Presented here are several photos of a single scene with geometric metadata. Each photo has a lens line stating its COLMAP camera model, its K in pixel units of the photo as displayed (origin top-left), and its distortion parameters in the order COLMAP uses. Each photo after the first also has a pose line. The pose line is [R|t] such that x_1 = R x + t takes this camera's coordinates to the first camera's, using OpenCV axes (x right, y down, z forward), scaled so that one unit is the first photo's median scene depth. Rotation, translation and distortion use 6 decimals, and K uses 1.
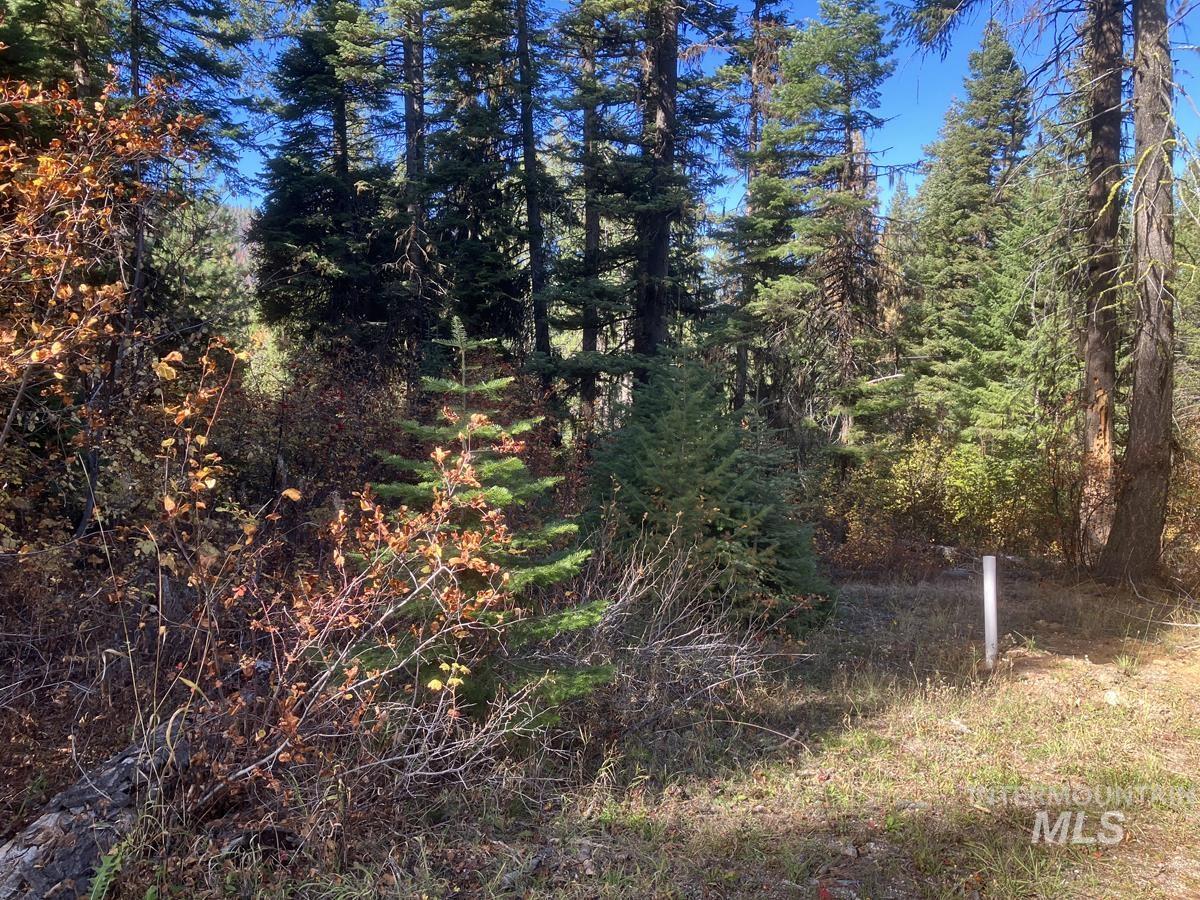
lens RADIAL K [[979.6, 0, 601.3], [0, 979.6, 445.0], [0, 0, 1]] dist [0.015181, -0.015721]
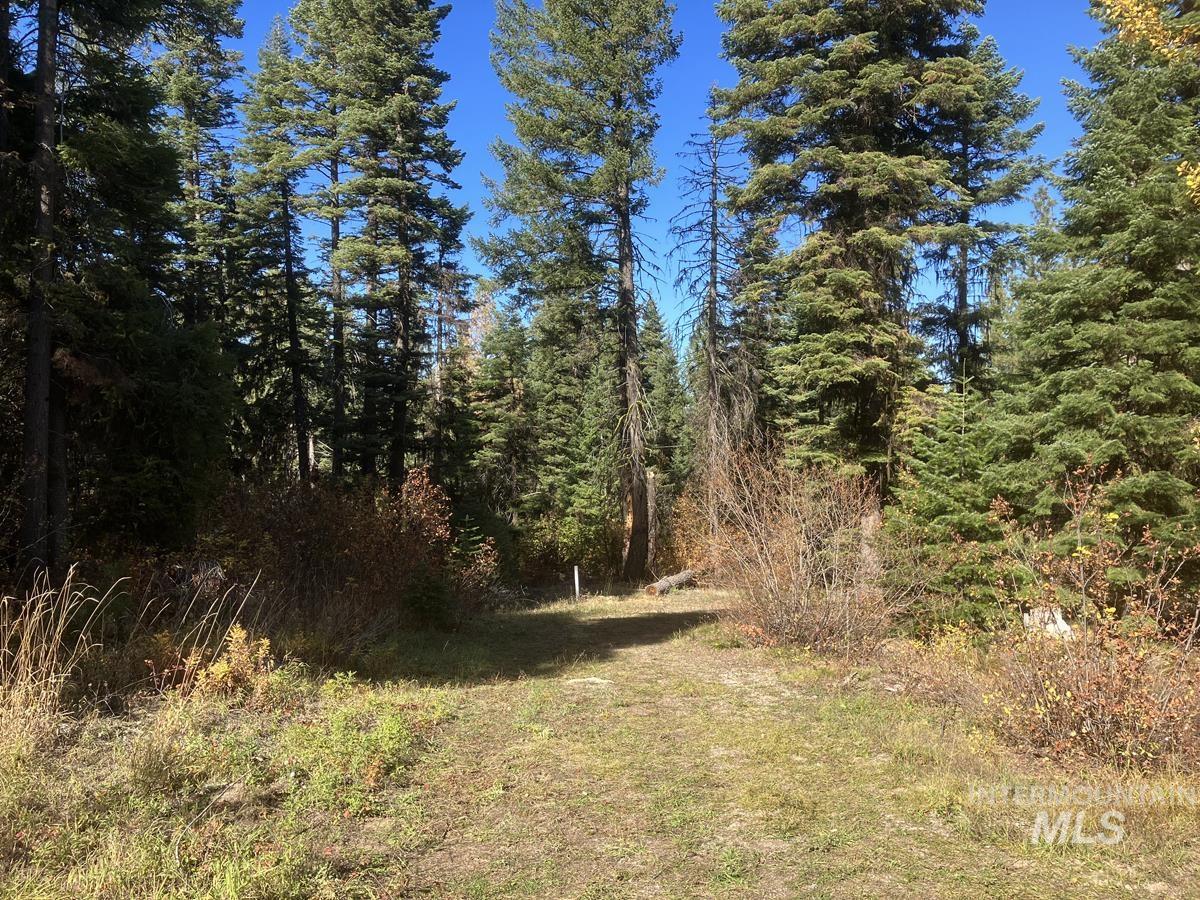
lens RADIAL K [[979.6, 0, 601.3], [0, 979.6, 445.0], [0, 0, 1]] dist [0.015181, -0.015721]
pose [[0.925049, -0.013837, 0.379595, -0.235209], [0.037040, 0.997860, -0.053888, -0.033346], [-0.378037, 0.063909, 0.923582, -0.641589]]
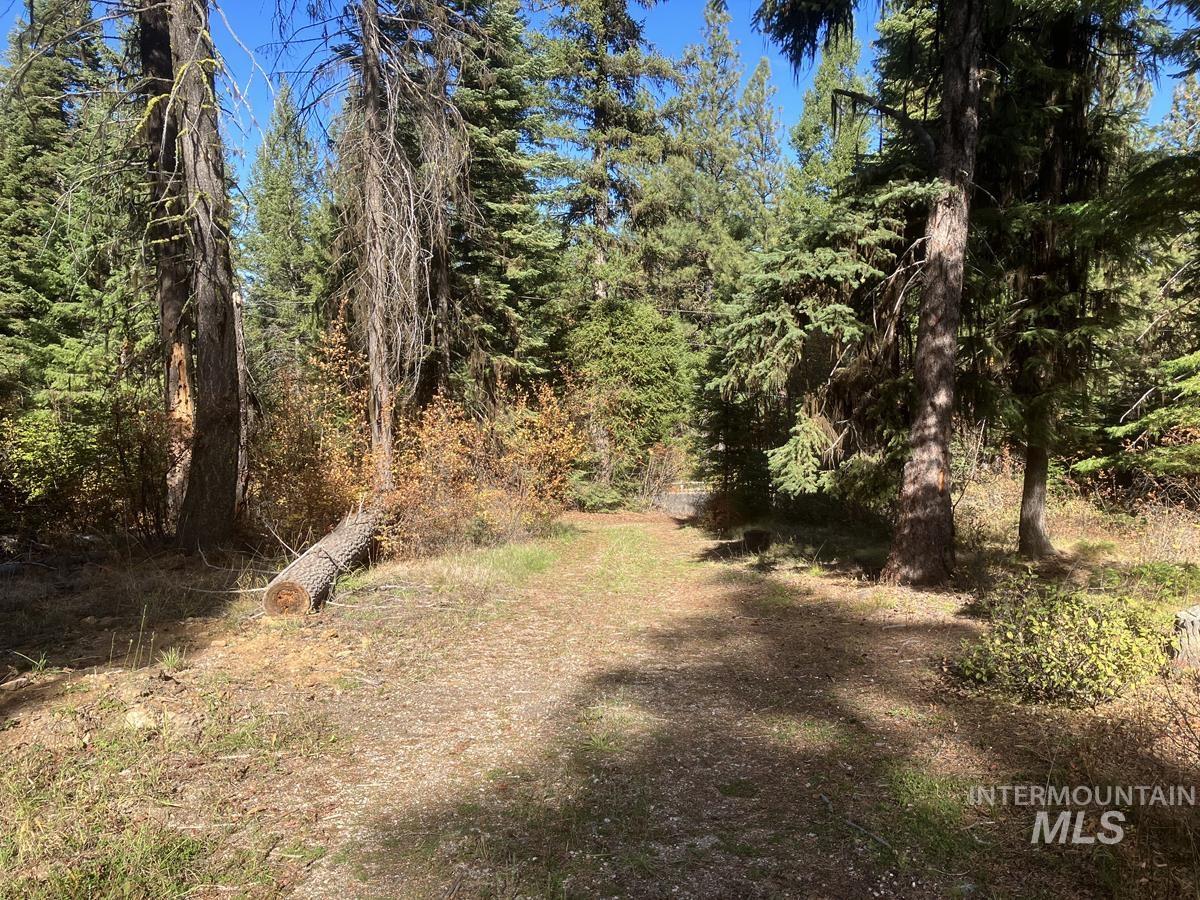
lens RADIAL K [[979.6, 0, 601.3], [0, 979.6, 445.0], [0, 0, 1]] dist [0.015181, -0.015721]
pose [[0.666238, -0.080242, 0.741410, 0.058752], [0.054310, 0.996775, 0.059077, 0.005199], [-0.743759, 0.000906, 0.668447, 0.060926]]
